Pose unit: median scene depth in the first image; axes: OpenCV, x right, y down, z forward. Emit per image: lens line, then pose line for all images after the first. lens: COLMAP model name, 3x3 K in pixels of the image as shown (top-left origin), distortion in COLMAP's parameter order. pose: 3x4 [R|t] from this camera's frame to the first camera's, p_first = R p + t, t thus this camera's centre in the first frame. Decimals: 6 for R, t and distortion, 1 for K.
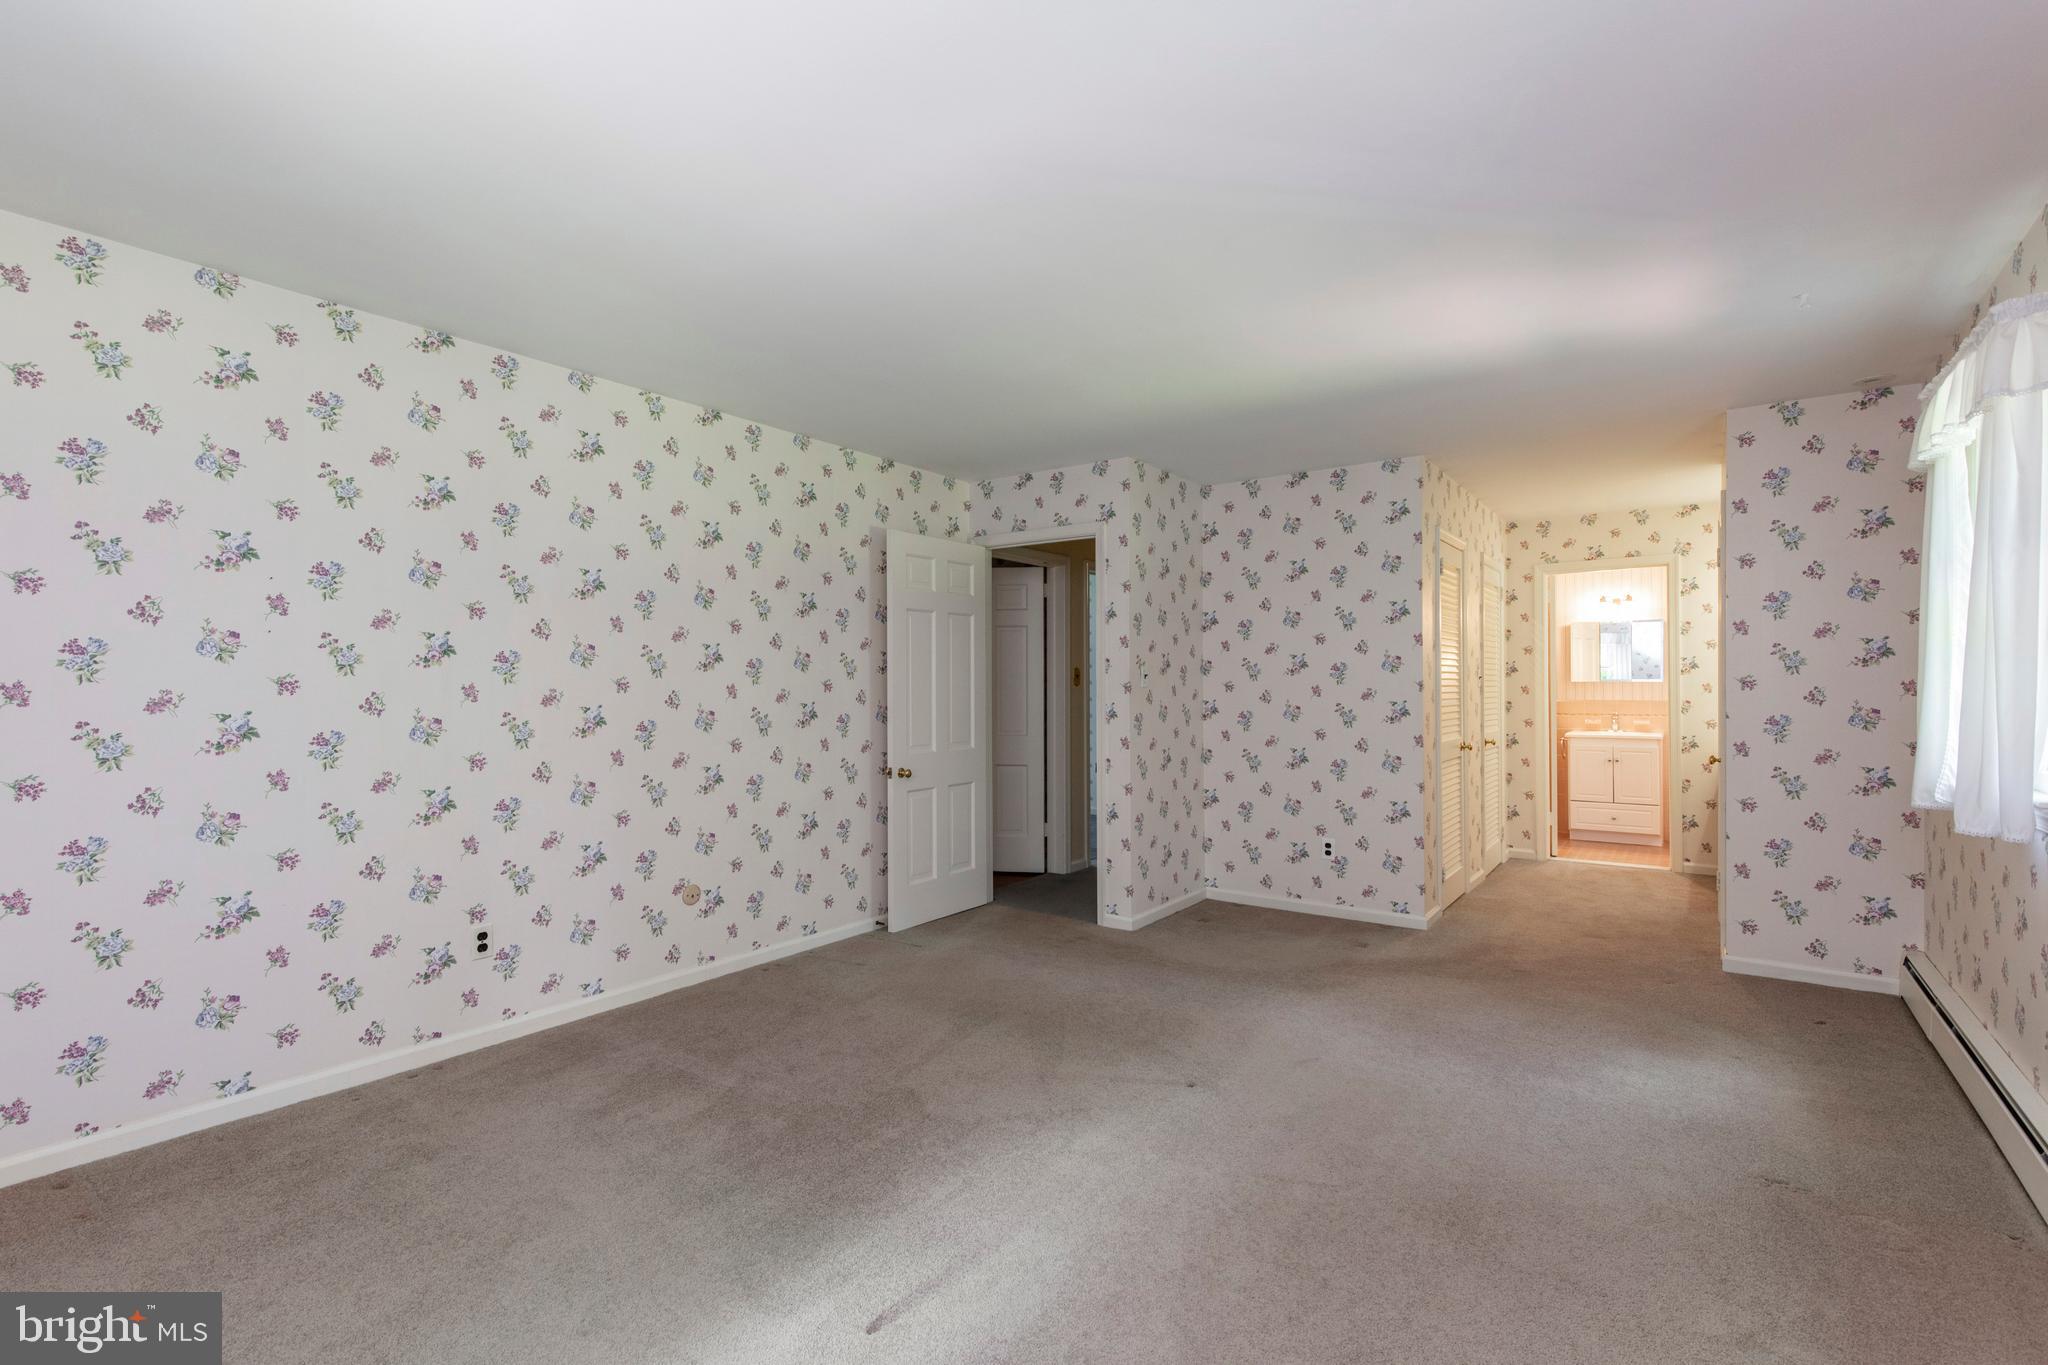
lens RADIAL K [[926.0, 0, 1028.1], [0, 926.0, 684.9], [0, 0, 1]] dist [0.009709, -0.001535]
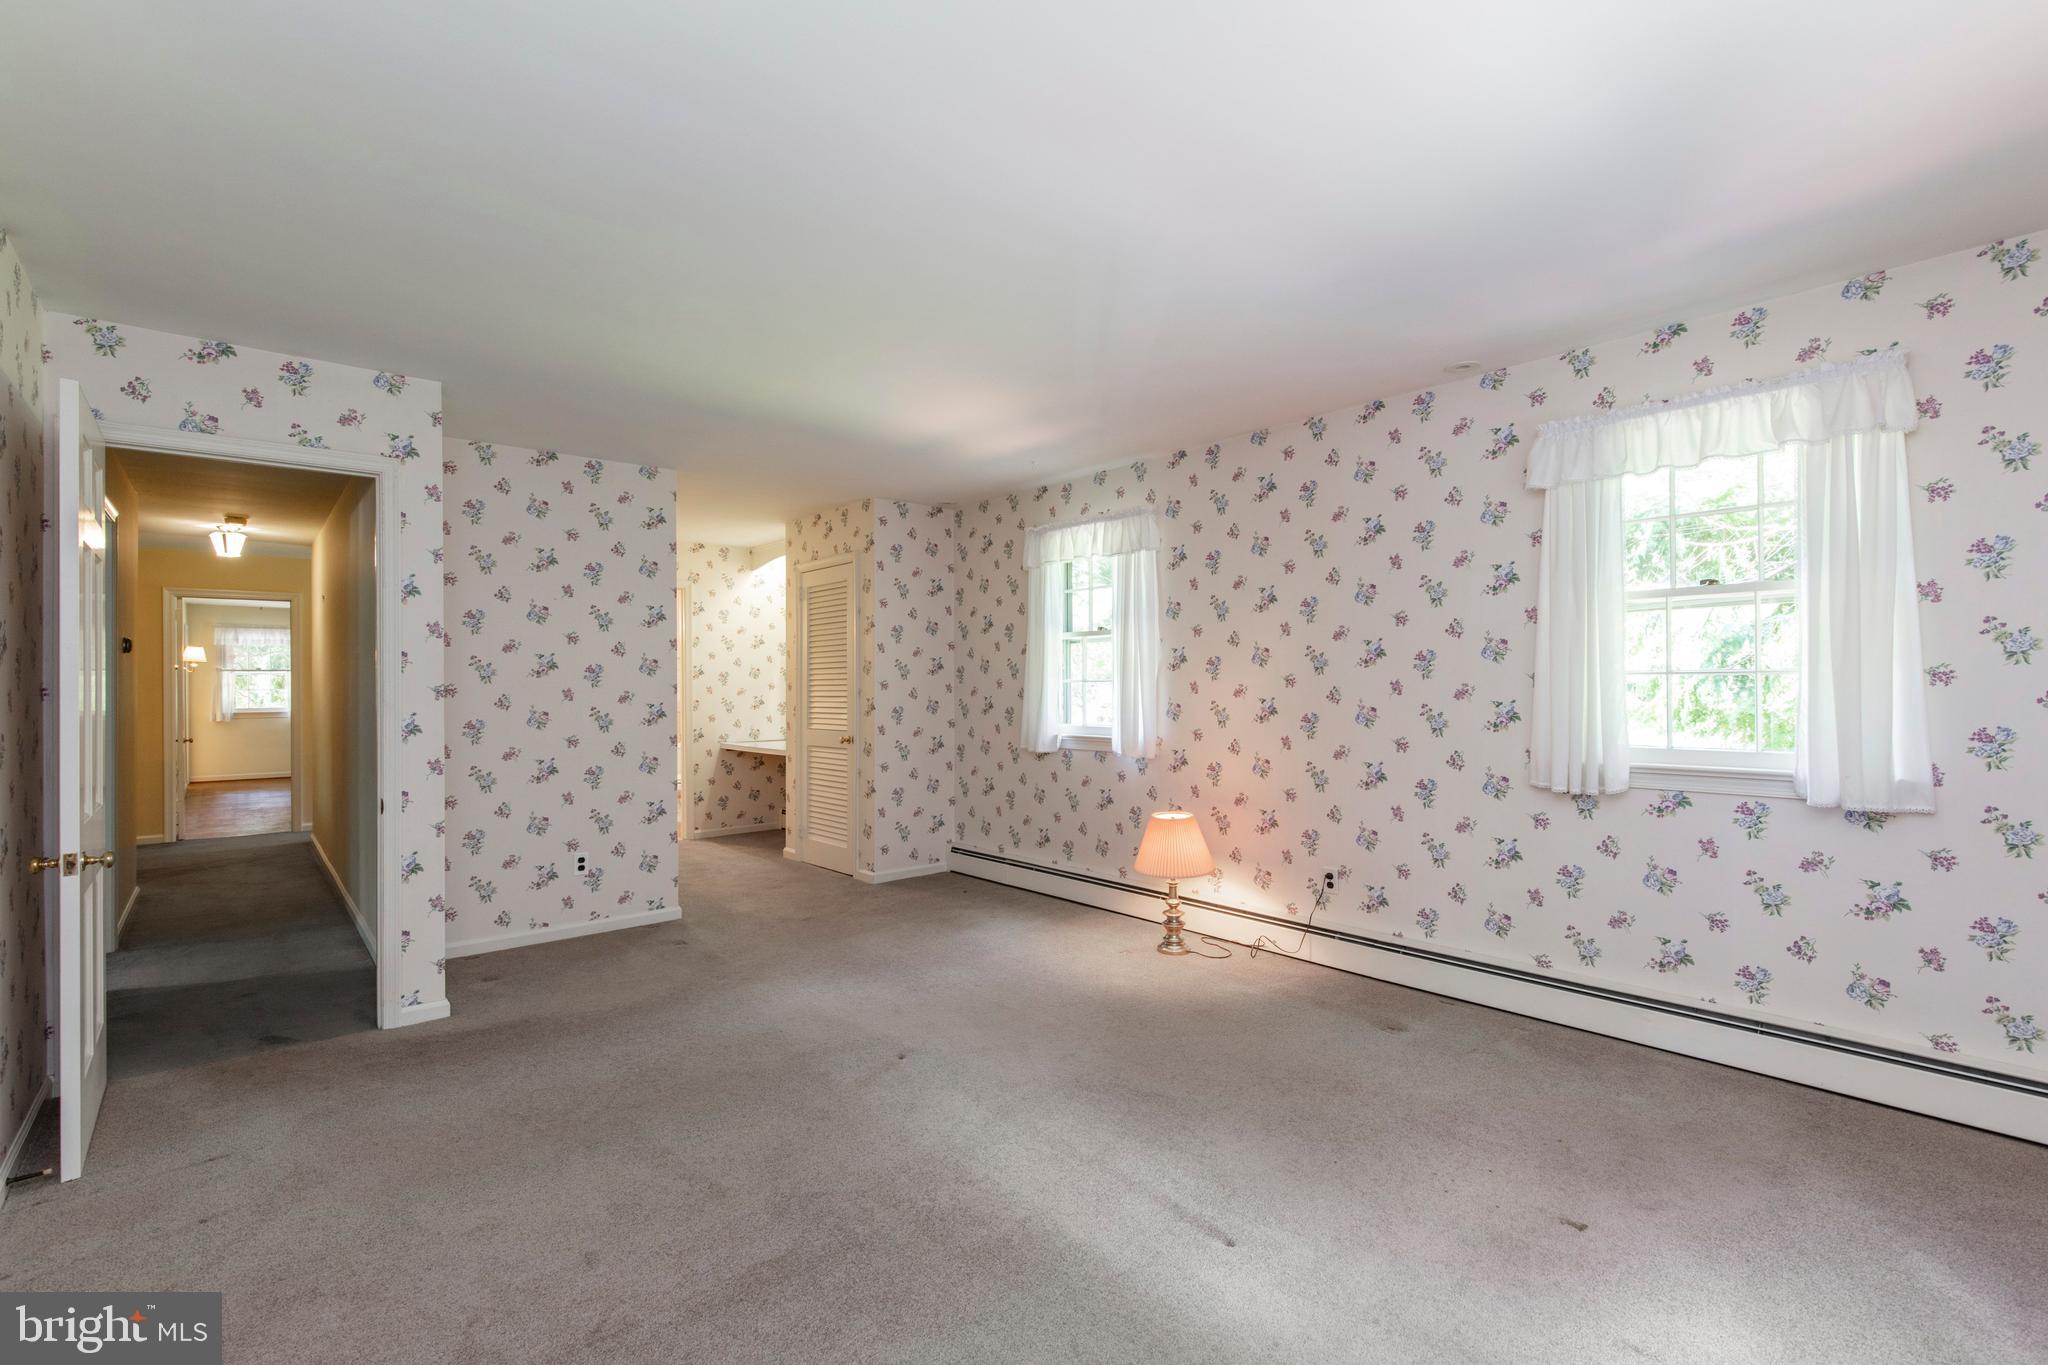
lens RADIAL K [[926.0, 0, 1028.7], [0, 926.0, 685.1], [0, 0, 1]] dist [0.009709, -0.001535]
pose [[0.228020, 0.002324, 0.973654, -0.498116], [0.003233, 0.999990, -0.003144, 0.001825], [-0.973651, 0.003864, 0.228010, 0.359945]]
